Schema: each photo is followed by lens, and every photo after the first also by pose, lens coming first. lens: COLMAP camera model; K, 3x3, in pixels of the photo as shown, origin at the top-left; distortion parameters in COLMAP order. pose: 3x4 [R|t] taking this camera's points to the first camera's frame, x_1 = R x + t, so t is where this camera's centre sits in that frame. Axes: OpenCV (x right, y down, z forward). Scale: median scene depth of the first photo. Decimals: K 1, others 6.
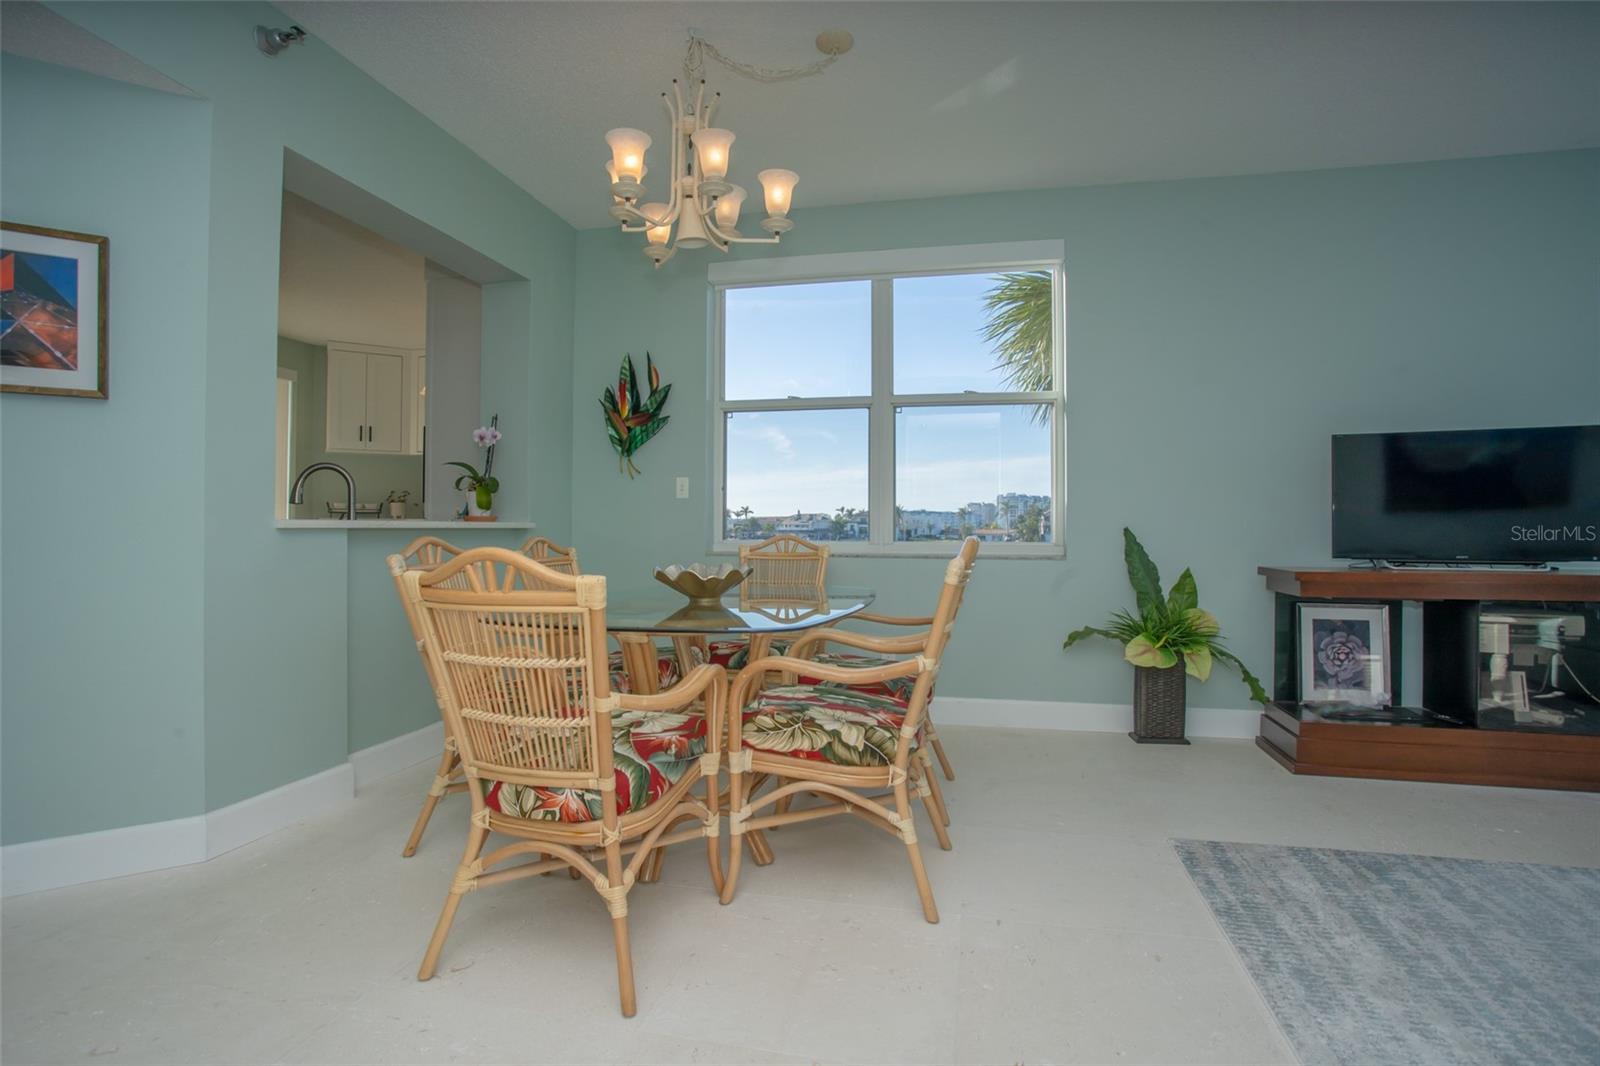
lens RADIAL K [[777.0, 0, 796.9], [0, 777.0, 524.6], [0, 0, 1]] dist [-0.065974, 0.024410]
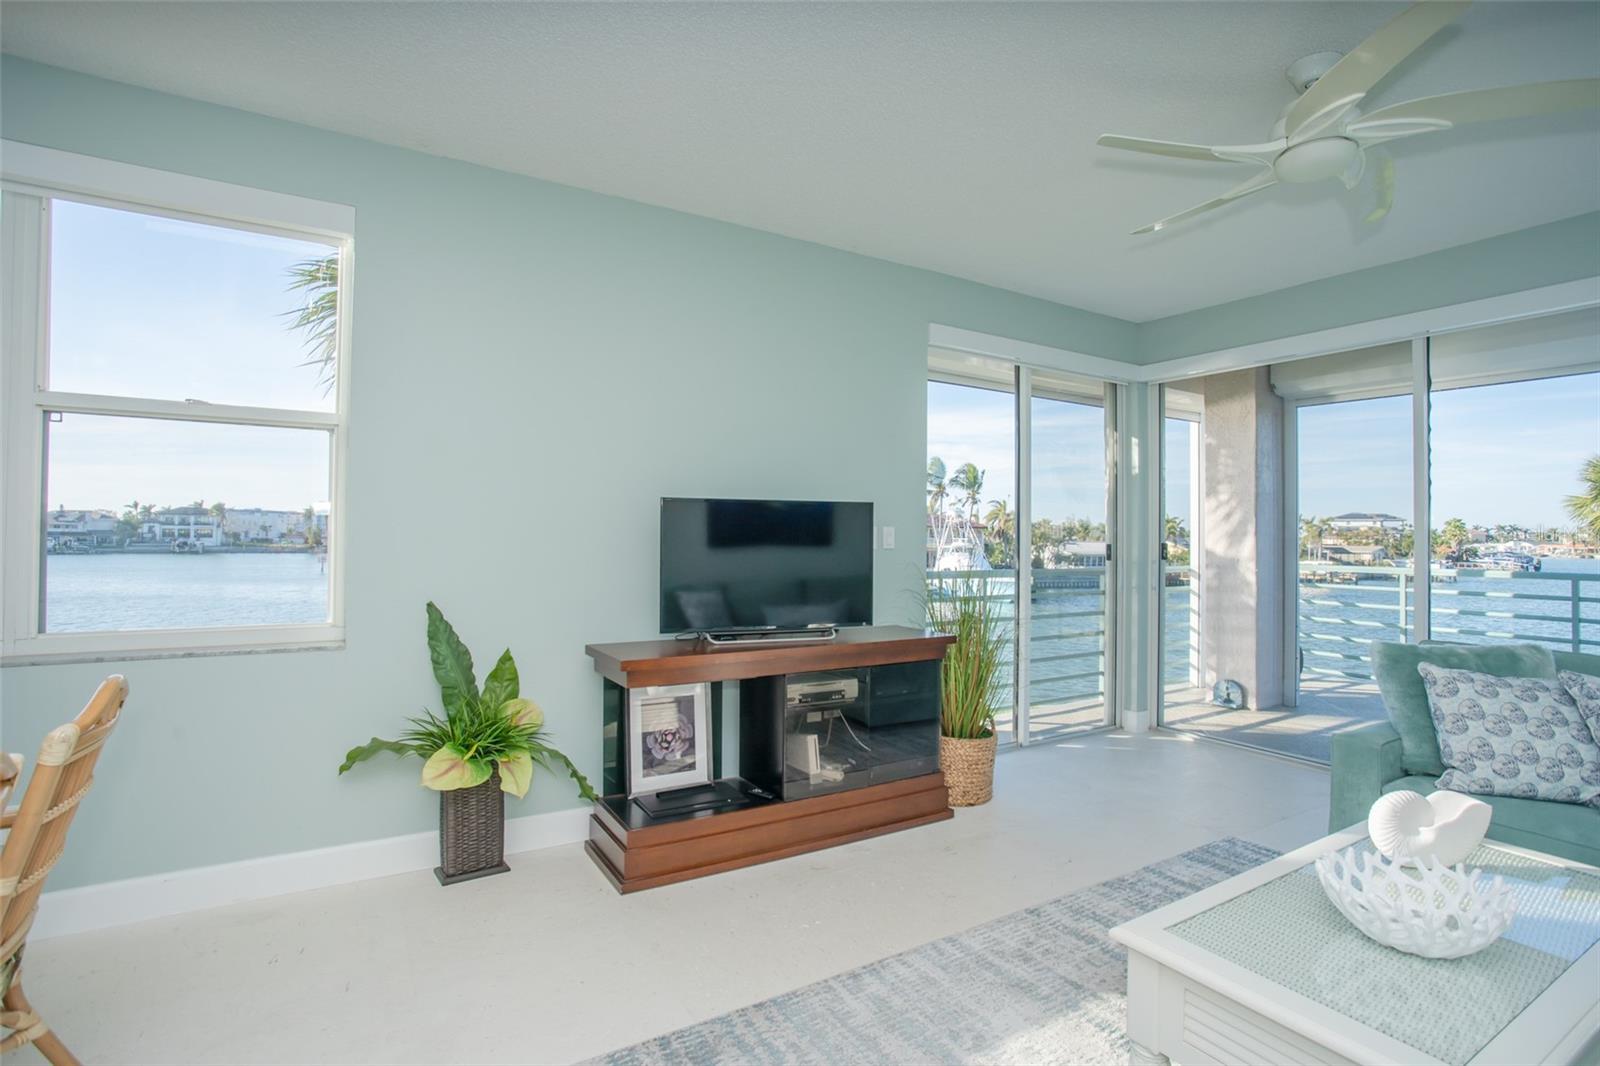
lens RADIAL K [[777.0, 0, 806.1], [0, 777.0, 523.8], [0, 0, 1]] dist [-0.065974, 0.024410]
pose [[0.703818, 0.013839, 0.710246, 0.160823], [-0.009149, 0.999904, -0.010416, -0.076018], [-0.710322, 0.000833, 0.703877, 0.208875]]
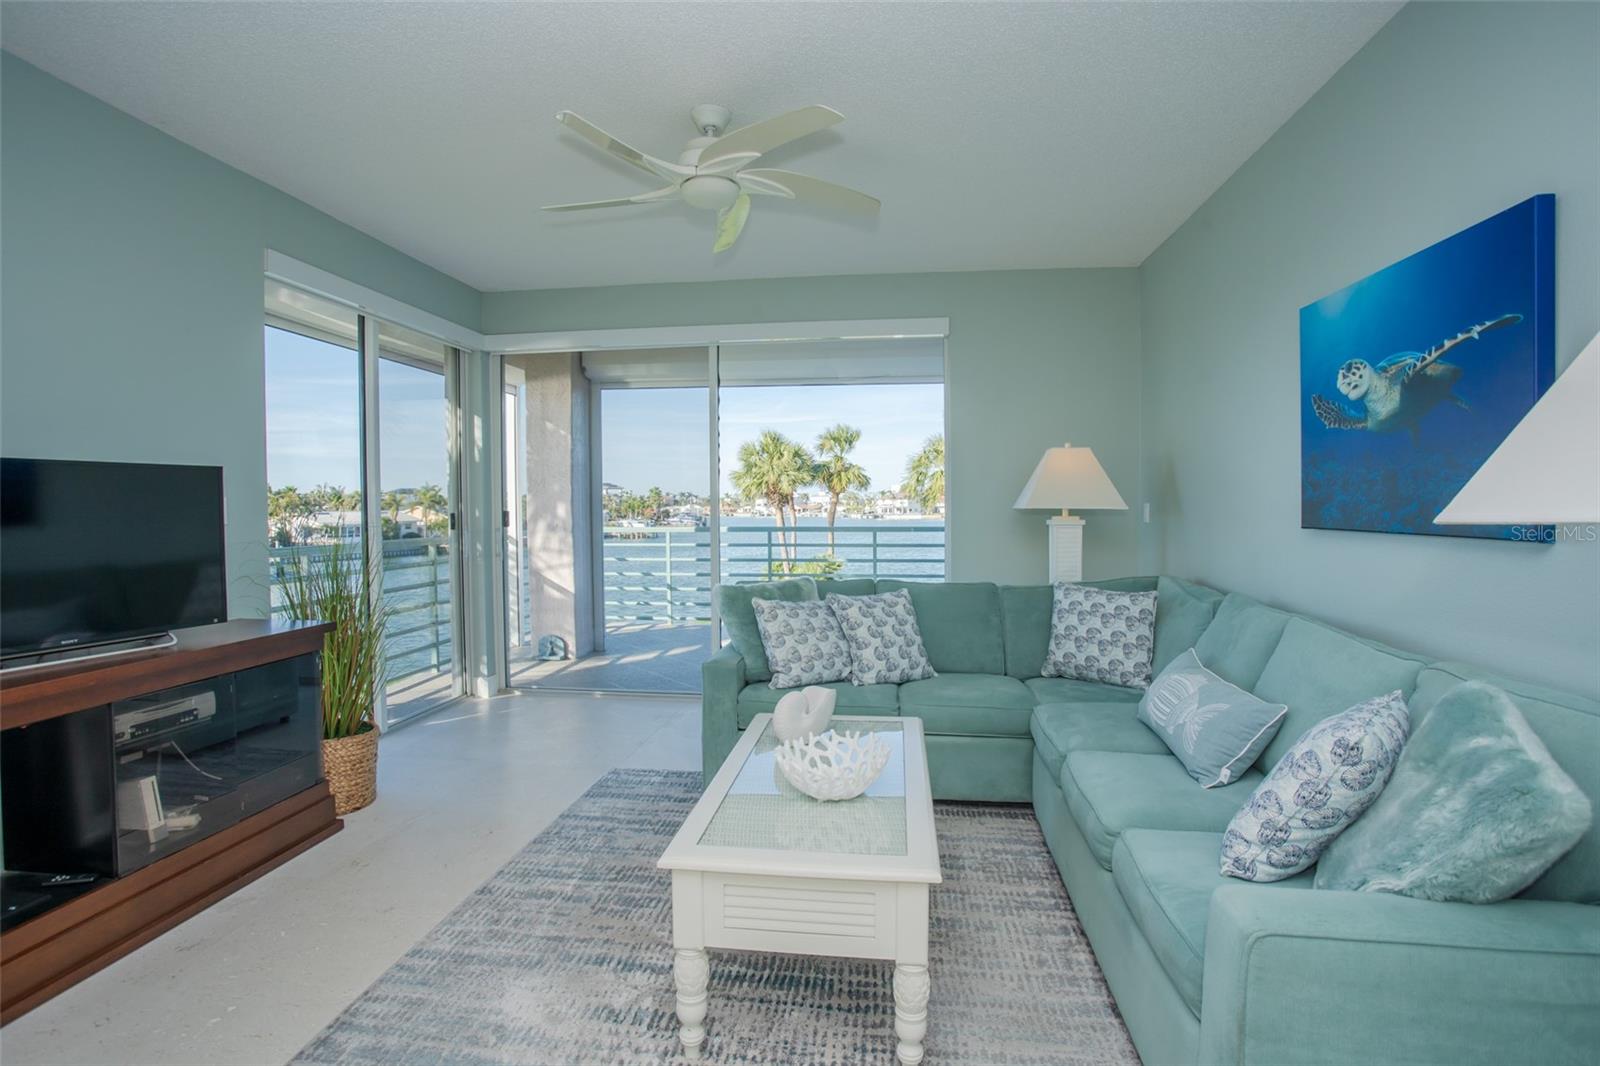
lens RADIAL K [[777.0, 0, 788.7], [0, 777.0, 521.9], [0, 0, 1]] dist [-0.065974, 0.024410]
pose [[-0.101925, -0.025434, 0.994467, 0.110880], [0.002431, 0.999664, 0.025816, -0.076936], [-0.994789, 0.005049, -0.101828, 0.353494]]
